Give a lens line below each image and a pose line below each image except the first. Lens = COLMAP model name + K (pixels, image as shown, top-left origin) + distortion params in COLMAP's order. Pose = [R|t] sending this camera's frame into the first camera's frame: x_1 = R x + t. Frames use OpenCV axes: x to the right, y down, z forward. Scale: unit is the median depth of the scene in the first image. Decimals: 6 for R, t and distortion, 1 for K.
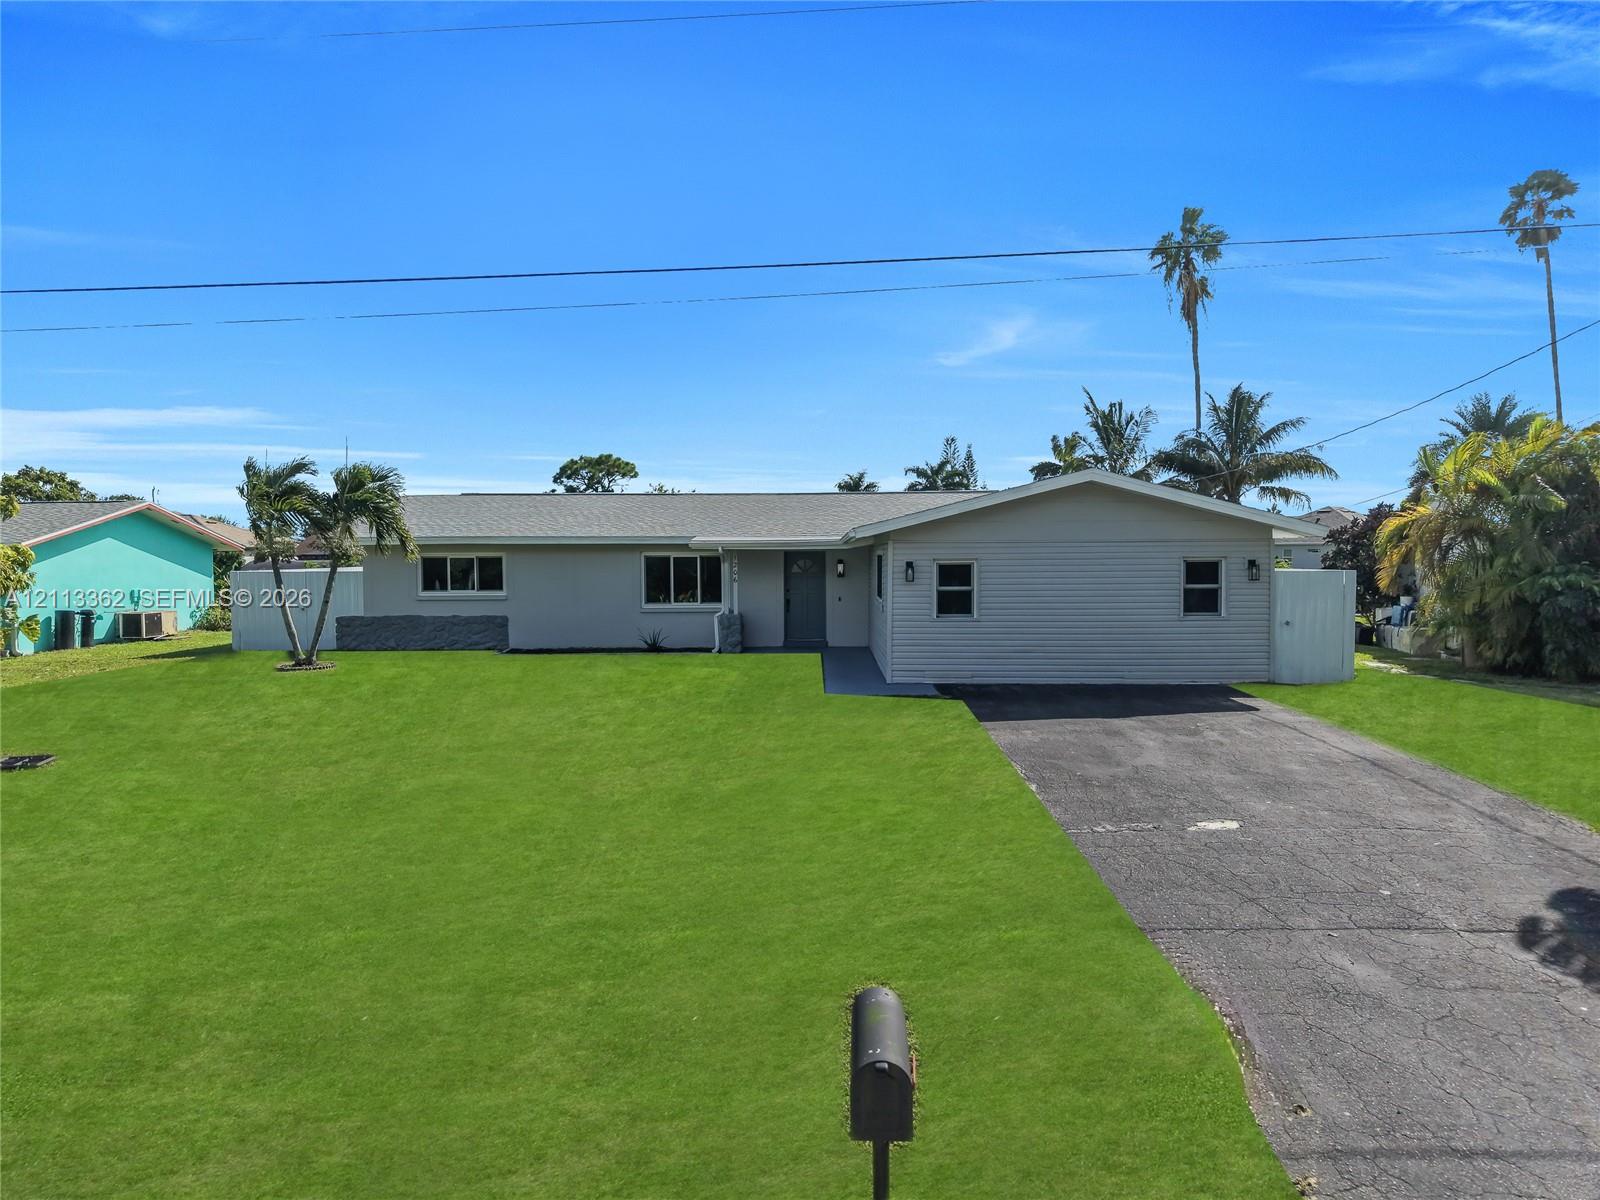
lens RADIAL K [[935.3, 0, 800.0], [0, 935.3, 600.0], [0, 0, 1]] dist [-0.020463, 0.000472]
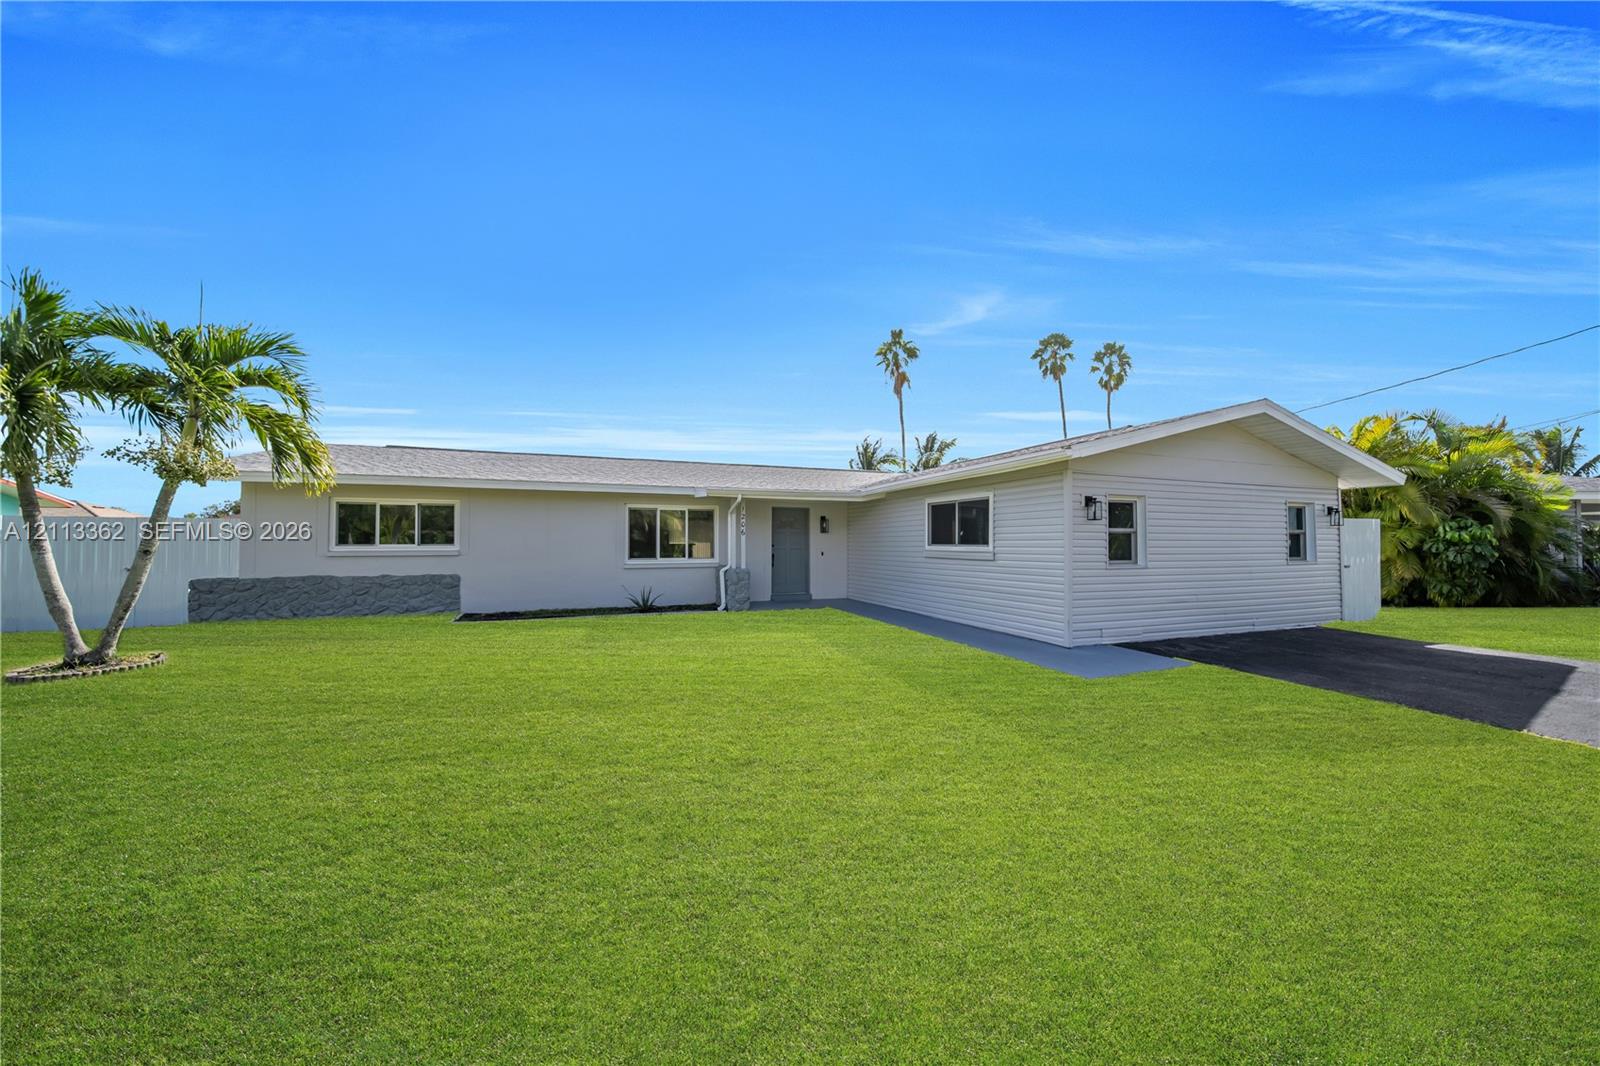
lens RADIAL K [[562.4, 0, 799.7], [0, 562.4, 529.2], [0, 0, 1]] dist [0.009981, -0.000140]
pose [[0.960158, 0.007004, 0.279372, -0.164666], [0.010898, 0.997987, -0.062477, 0.011328], [-0.279247, 0.063033, 0.958148, 0.434276]]
